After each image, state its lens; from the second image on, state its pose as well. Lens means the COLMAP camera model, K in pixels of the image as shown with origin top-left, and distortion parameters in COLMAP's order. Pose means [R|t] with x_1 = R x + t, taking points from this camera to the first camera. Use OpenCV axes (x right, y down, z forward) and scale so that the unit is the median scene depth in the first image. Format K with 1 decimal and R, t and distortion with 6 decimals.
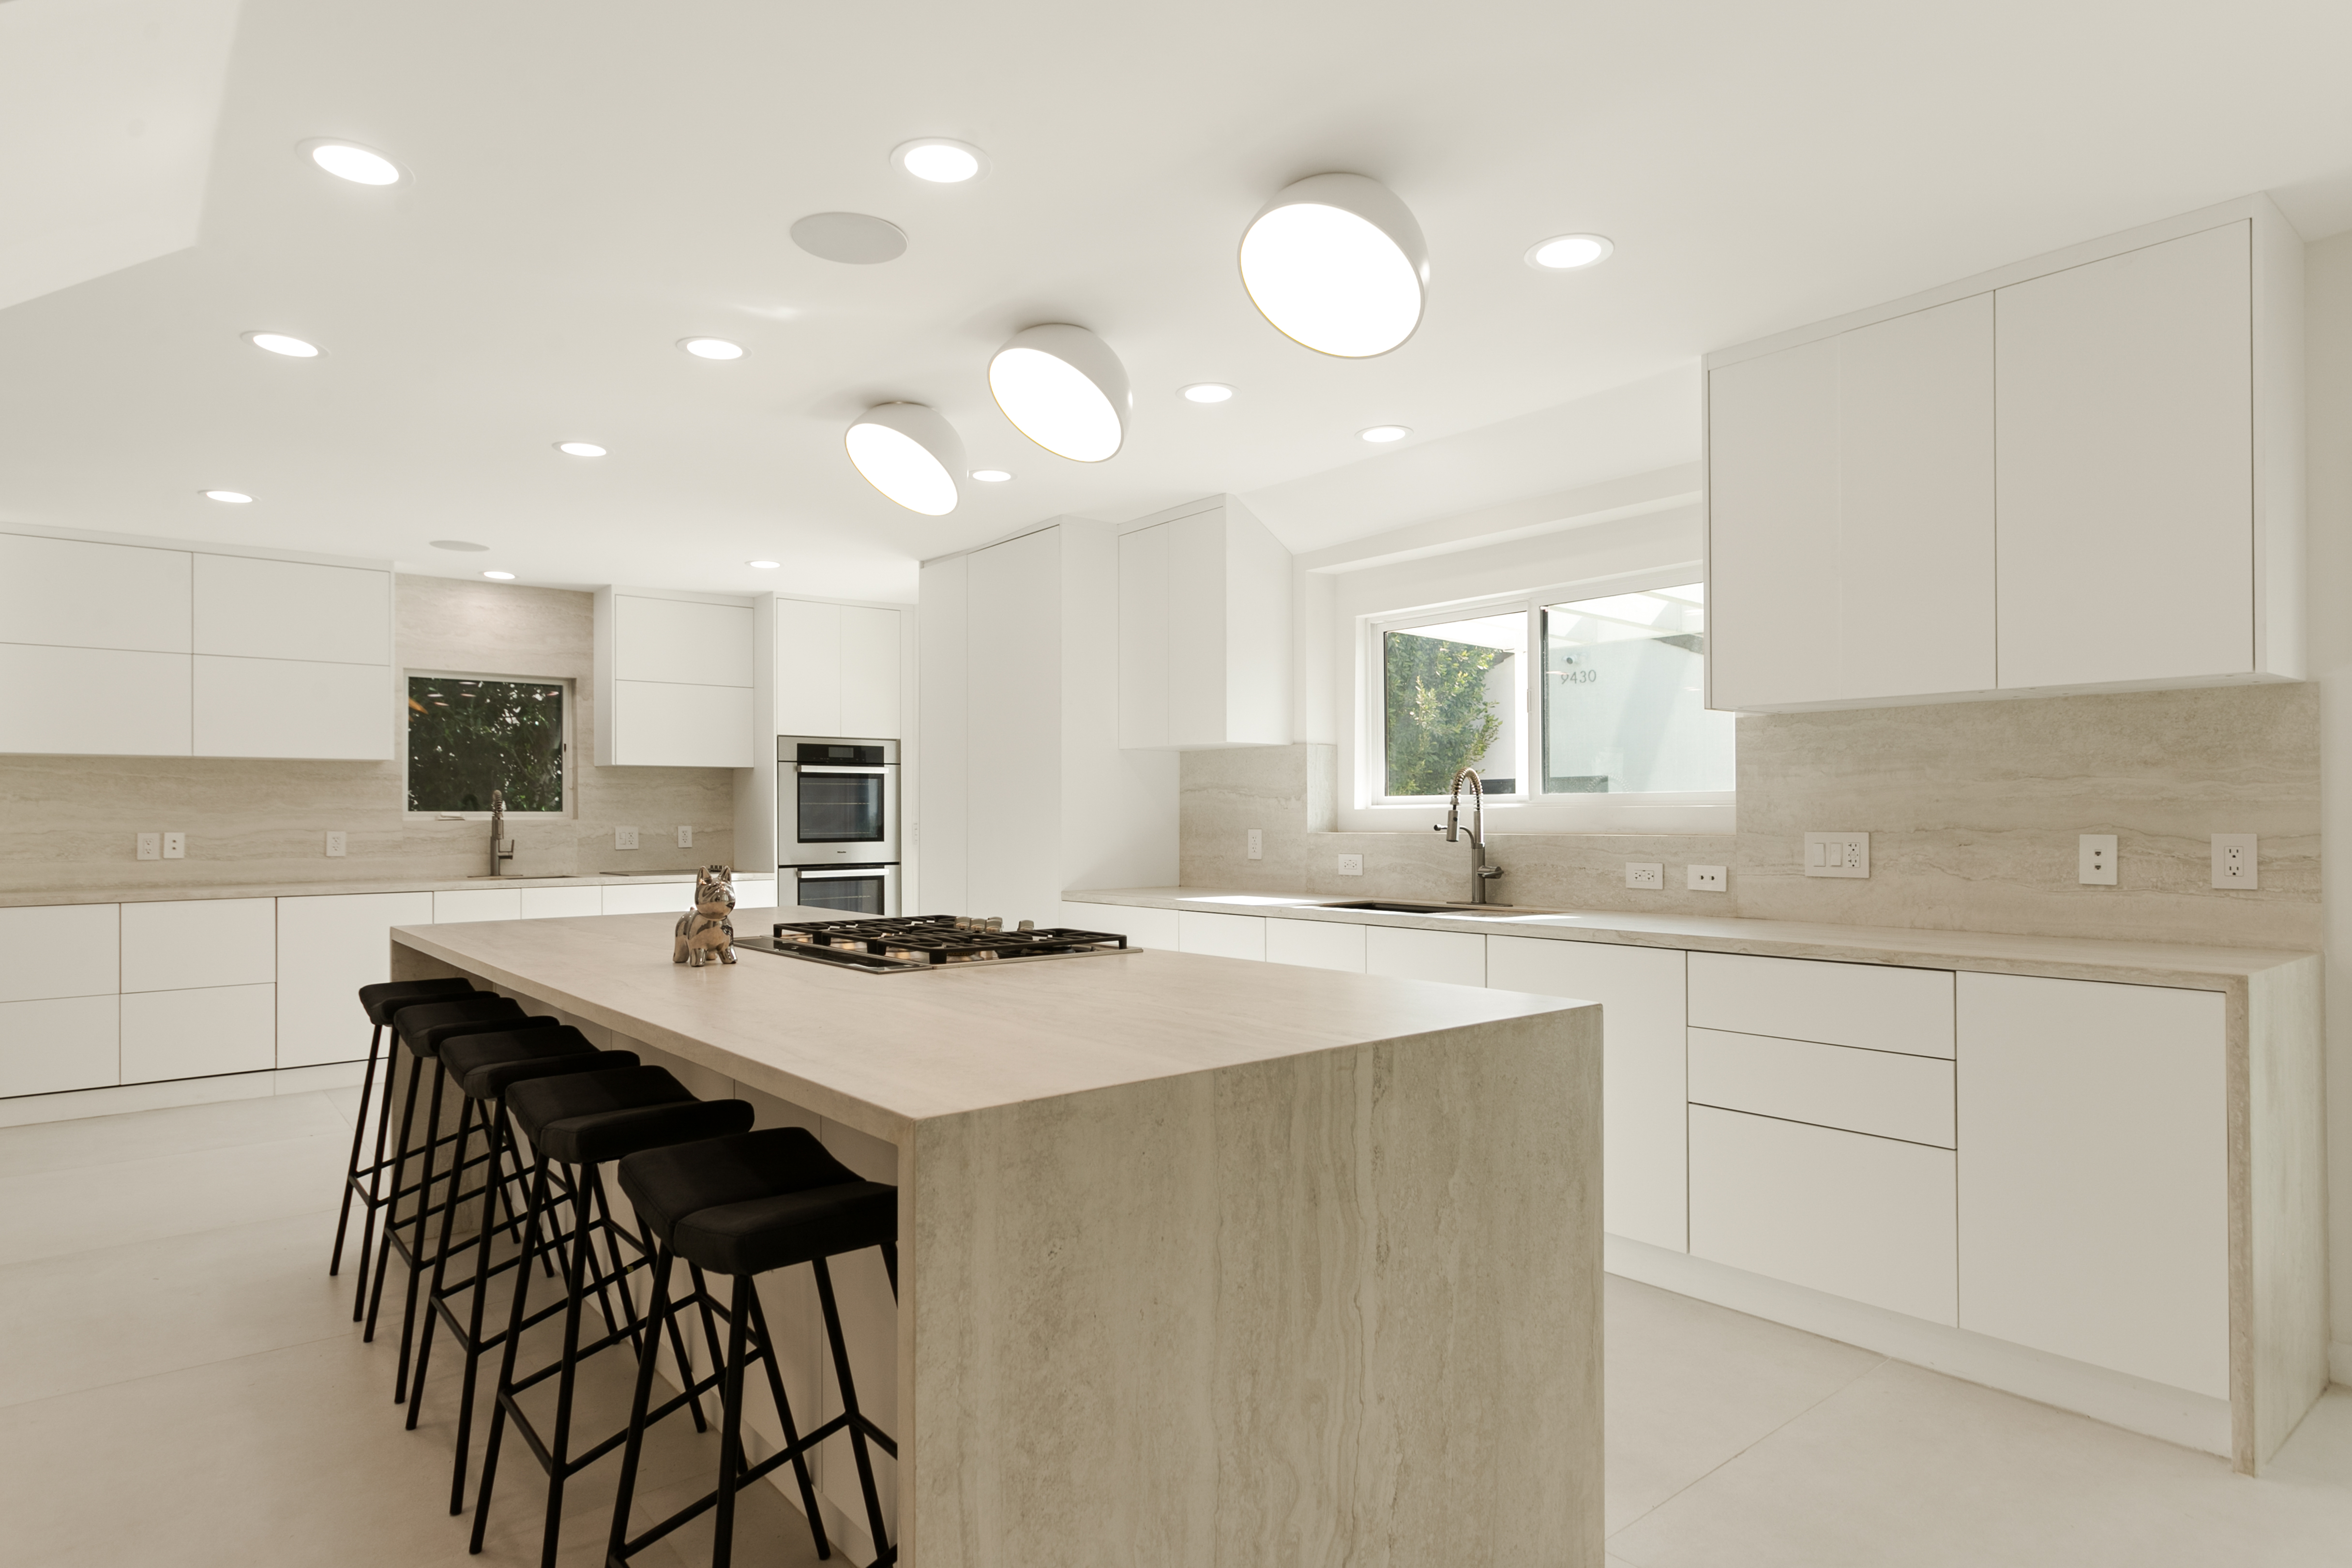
lens RADIAL K [[1271.4, 0, 1176.4], [0, 1271.4, 793.4], [0, 0, 1]] dist [-0.000619, -0.000051]
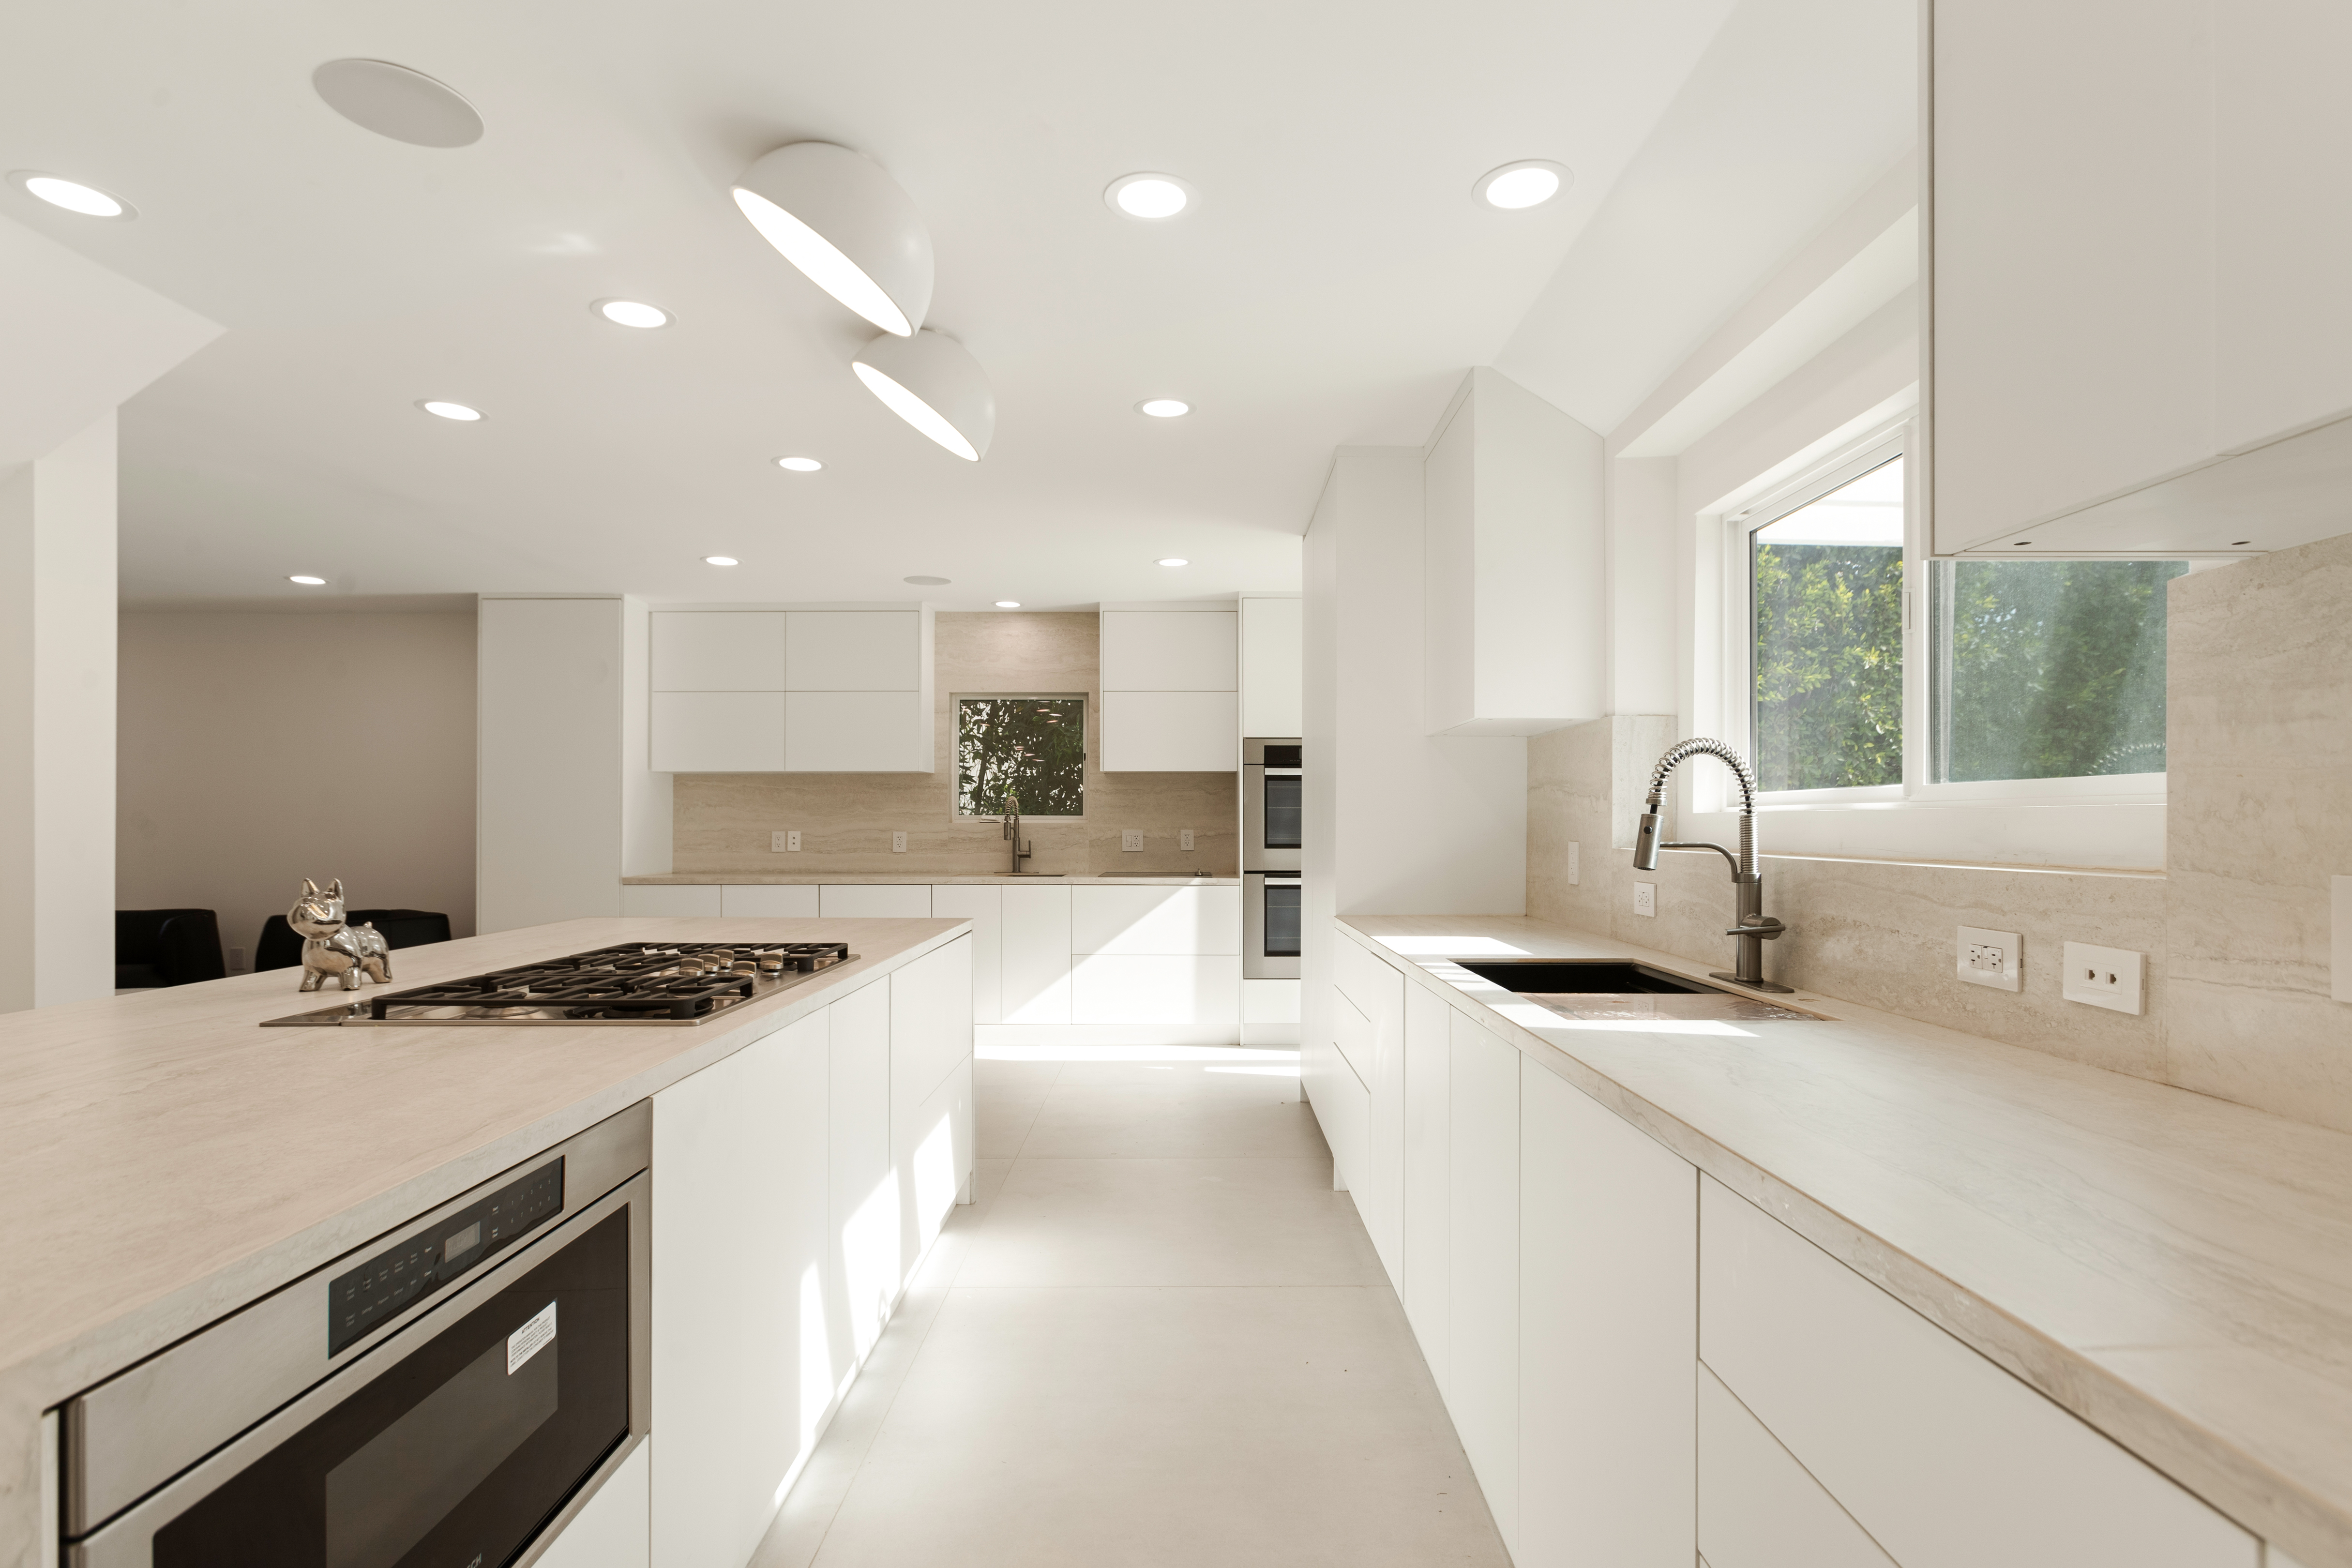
lens RADIAL K [[1182.0, 0, 1175.1], [0, 1182.0, 804.2], [0, 0, 1]] dist [0.005752, 0.001030]
pose [[0.777728, -0.004445, -0.628586, 0.261930], [0.006585, 0.999978, 0.001076, 0.004847], [0.628567, -0.004976, 0.777739, 0.313463]]
